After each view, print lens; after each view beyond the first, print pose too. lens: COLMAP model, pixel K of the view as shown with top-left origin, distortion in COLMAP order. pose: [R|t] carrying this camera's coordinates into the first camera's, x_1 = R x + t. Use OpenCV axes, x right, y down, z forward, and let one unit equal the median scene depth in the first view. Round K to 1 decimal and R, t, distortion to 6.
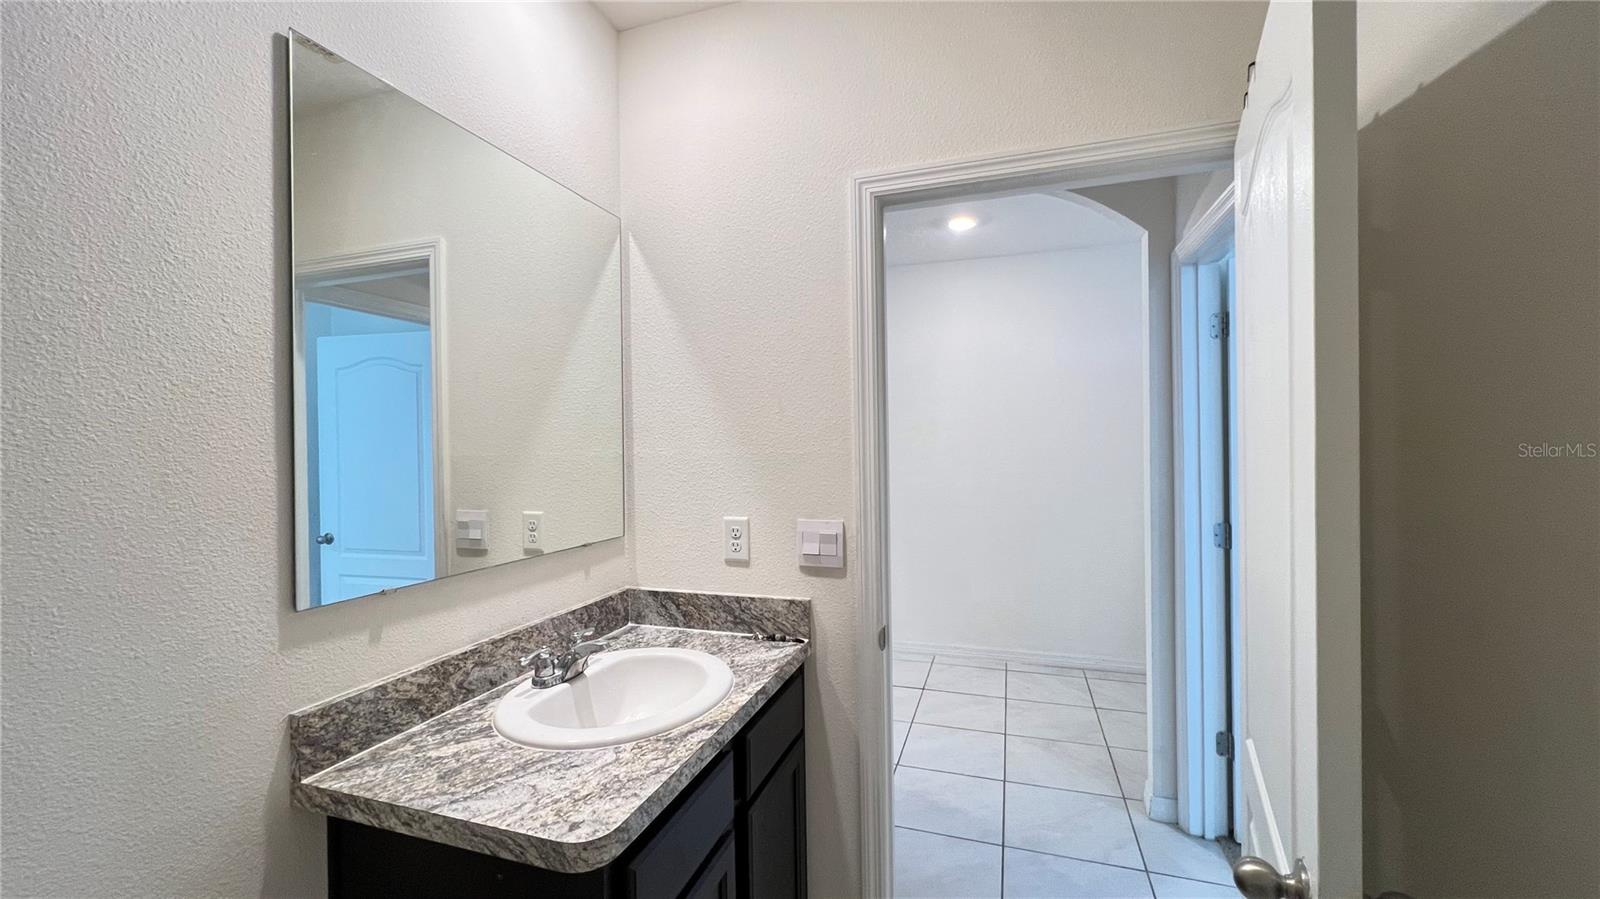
lens RADIAL K [[631.1, 0, 797.2], [0, 631.1, 448.8], [0, 0, 1]] dist [0.002650, -0.000278]
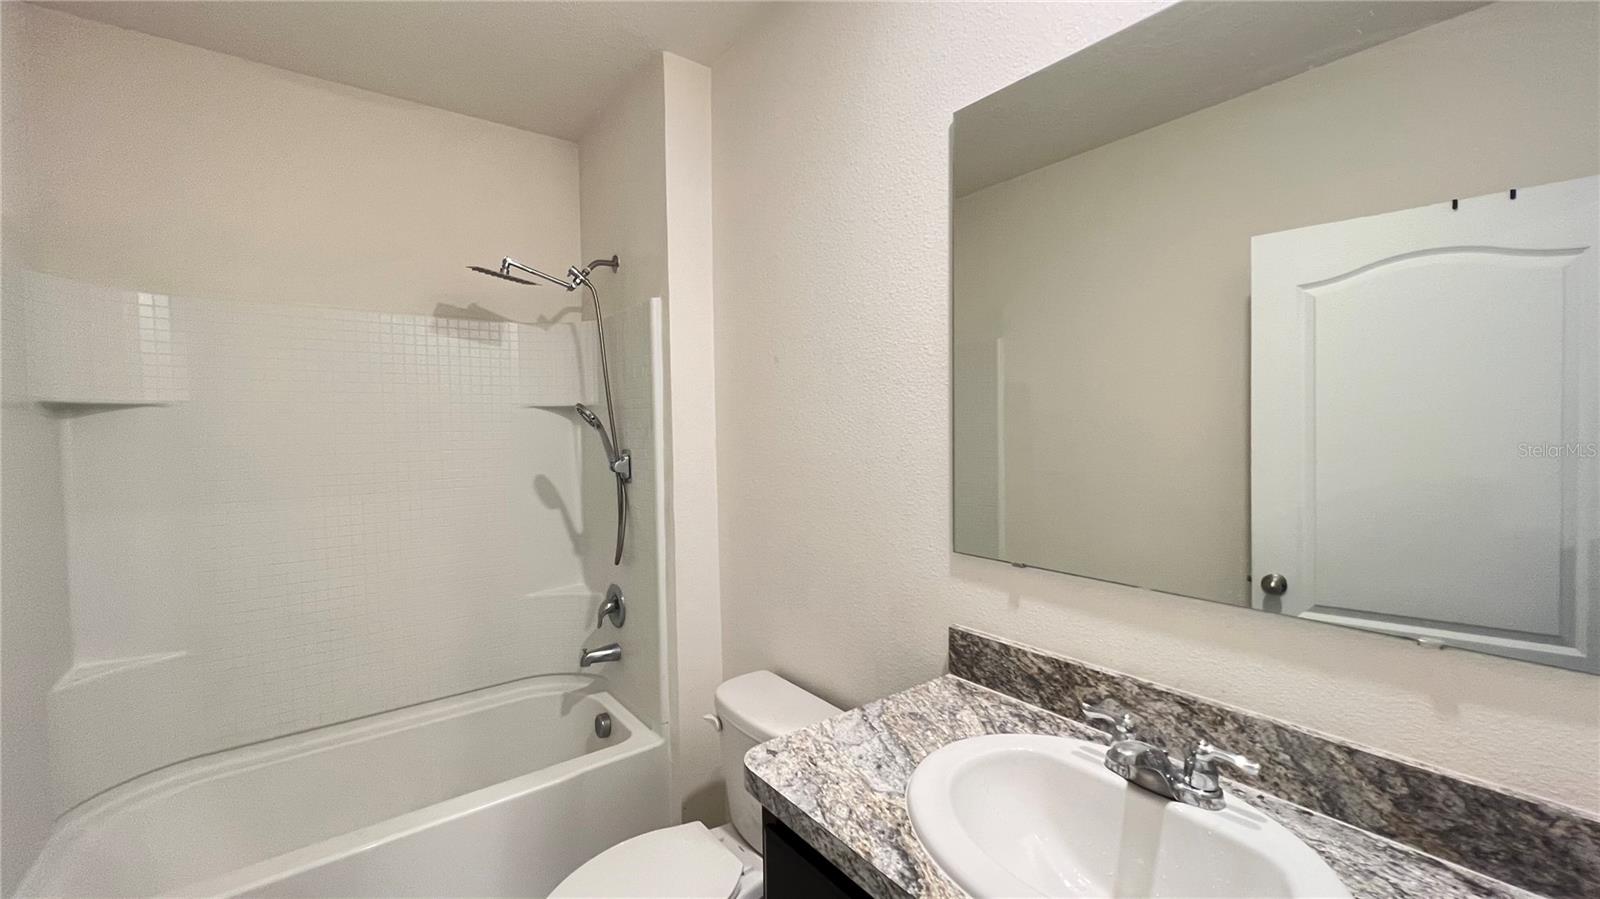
lens RADIAL K [[631.1, 0, 798.5], [0, 631.1, 444.1], [0, 0, 1]] dist [0.002650, -0.000278]
pose [[-0.550172, 0.041182, -0.834035, 0.445547], [0.012723, 0.999081, 0.040939, -0.029938], [0.834954, 0.011912, -0.550190, 1.257102]]
